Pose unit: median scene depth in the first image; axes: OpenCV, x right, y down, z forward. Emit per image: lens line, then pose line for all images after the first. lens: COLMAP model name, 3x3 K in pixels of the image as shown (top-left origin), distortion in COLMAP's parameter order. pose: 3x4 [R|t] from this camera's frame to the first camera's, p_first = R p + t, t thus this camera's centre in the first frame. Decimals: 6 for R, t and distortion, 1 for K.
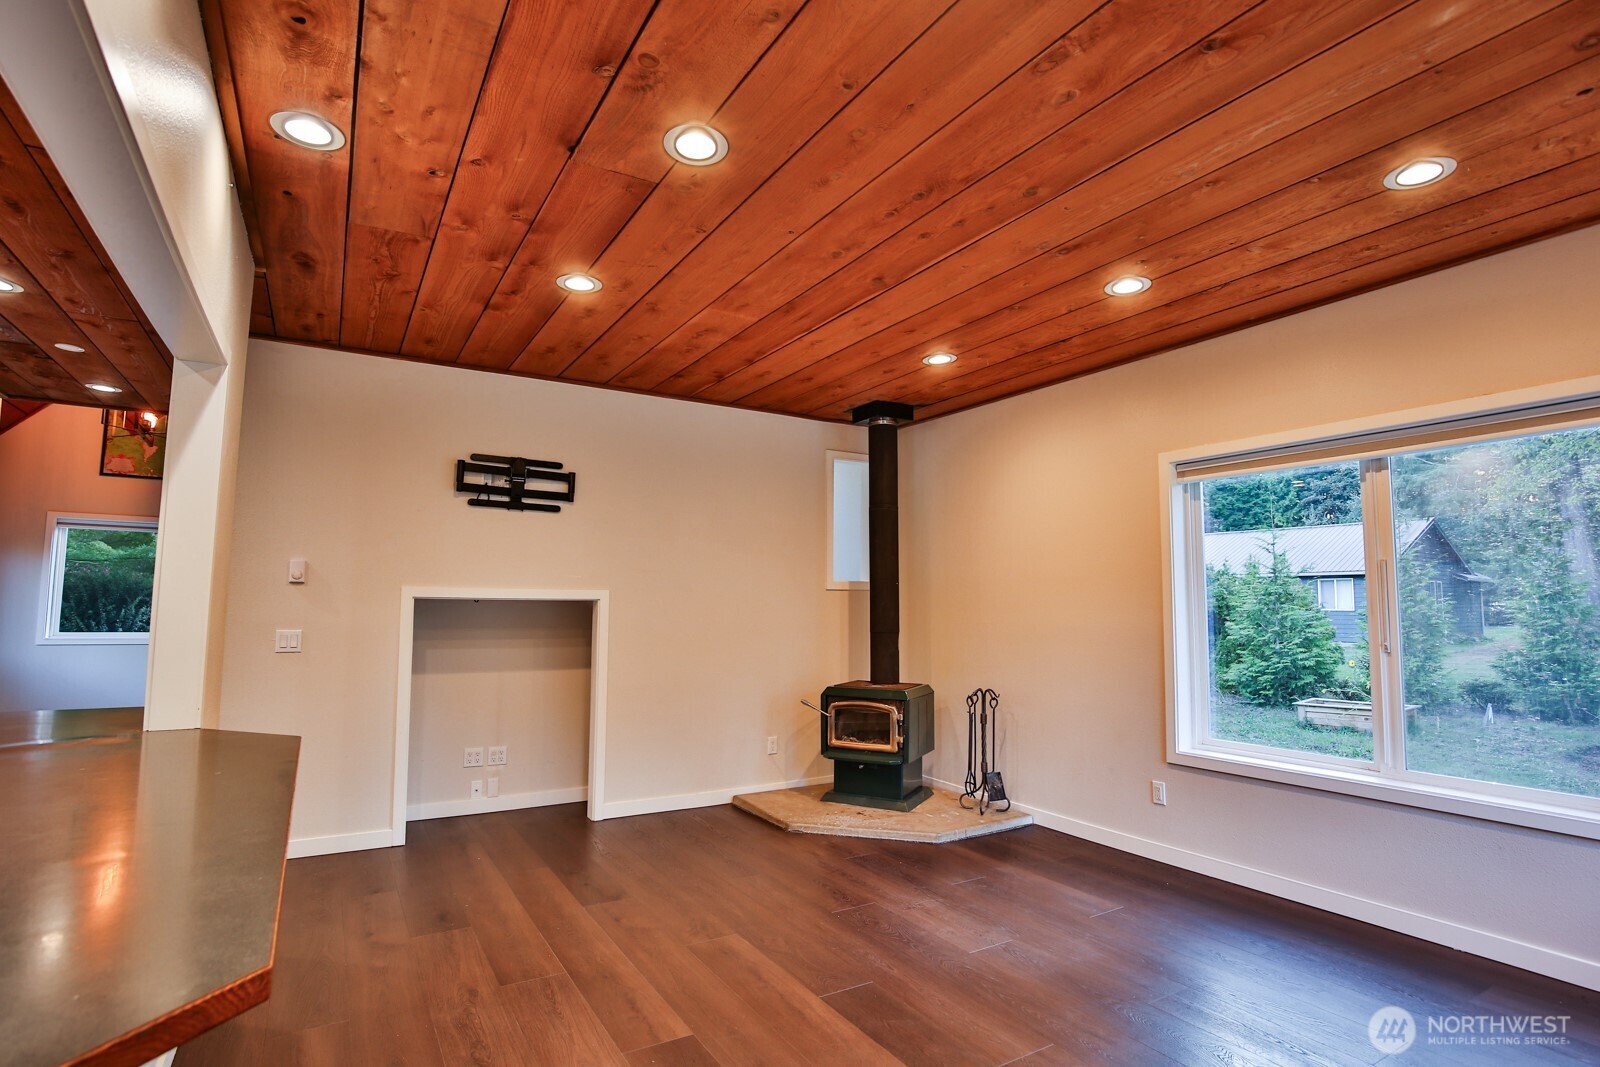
lens RADIAL K [[784.4, 0, 798.8], [0, 784.4, 524.9], [0, 0, 1]] dist [-0.031070, 0.002671]
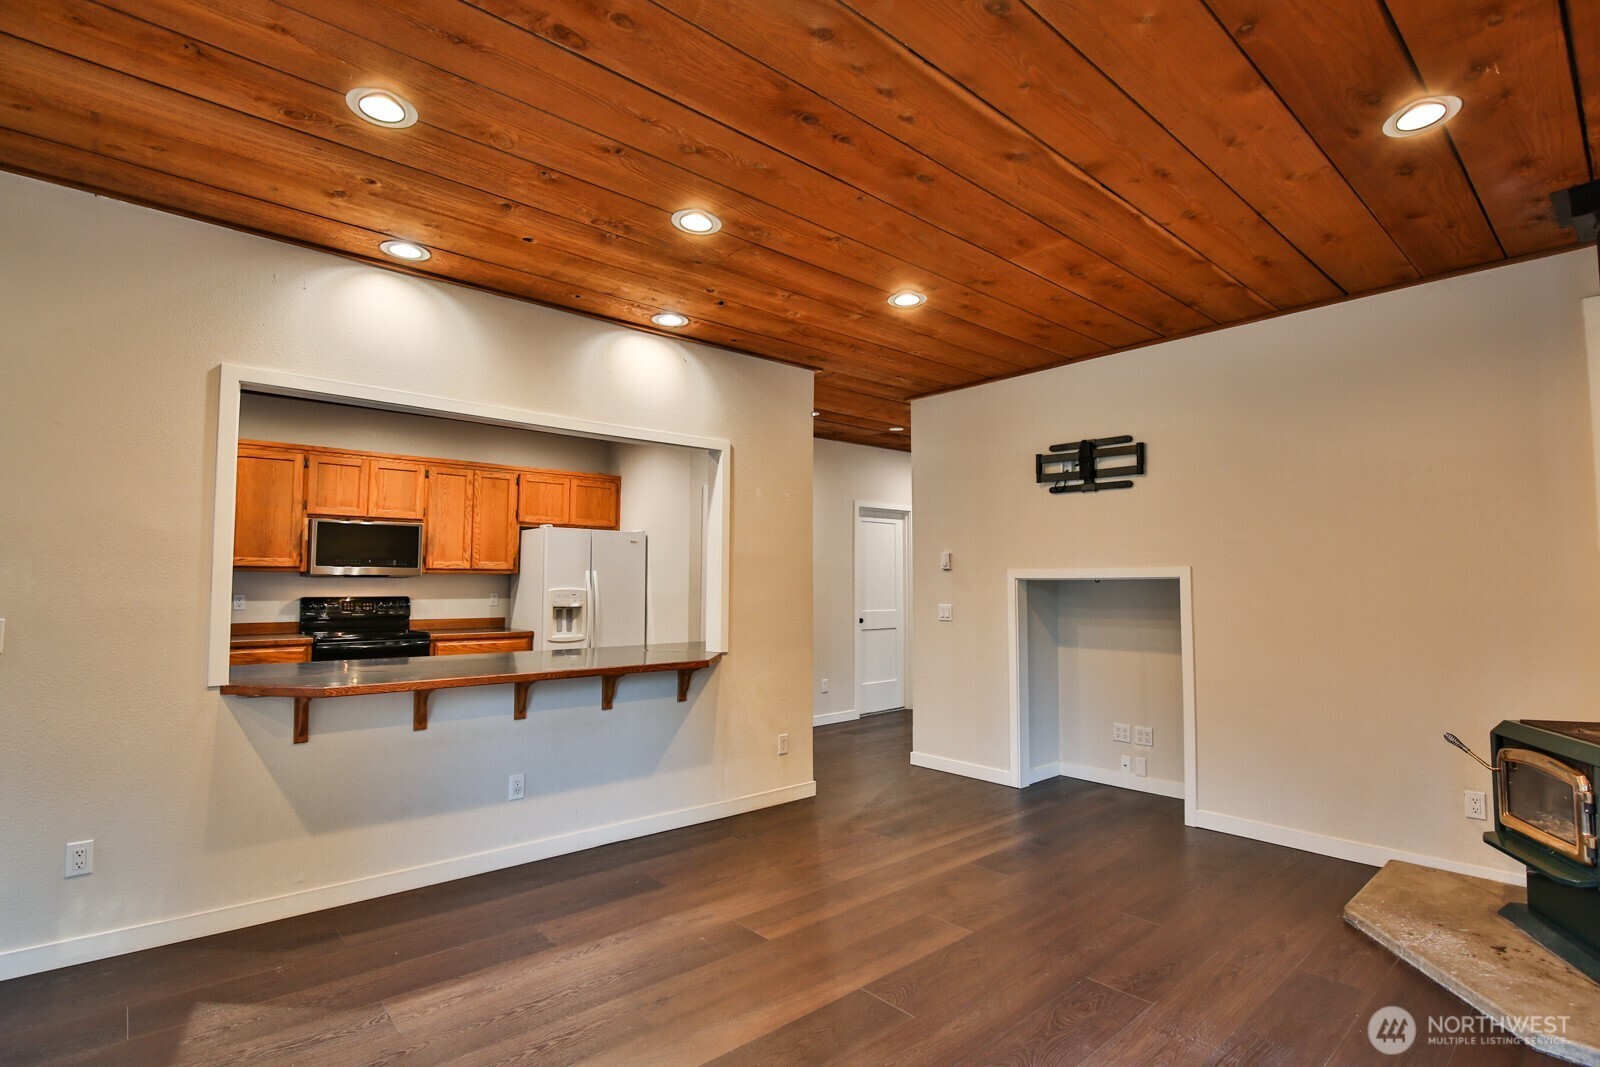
lens RADIAL K [[784.4, 0, 835.5], [0, 784.4, 526.5], [0, 0, 1]] dist [-0.031070, 0.002671]
pose [[0.197339, -0.079687, -0.977091, 0.561943], [0.099113, 0.993206, -0.060984, 0.055144], [0.975312, -0.084808, 0.203896, 0.461768]]
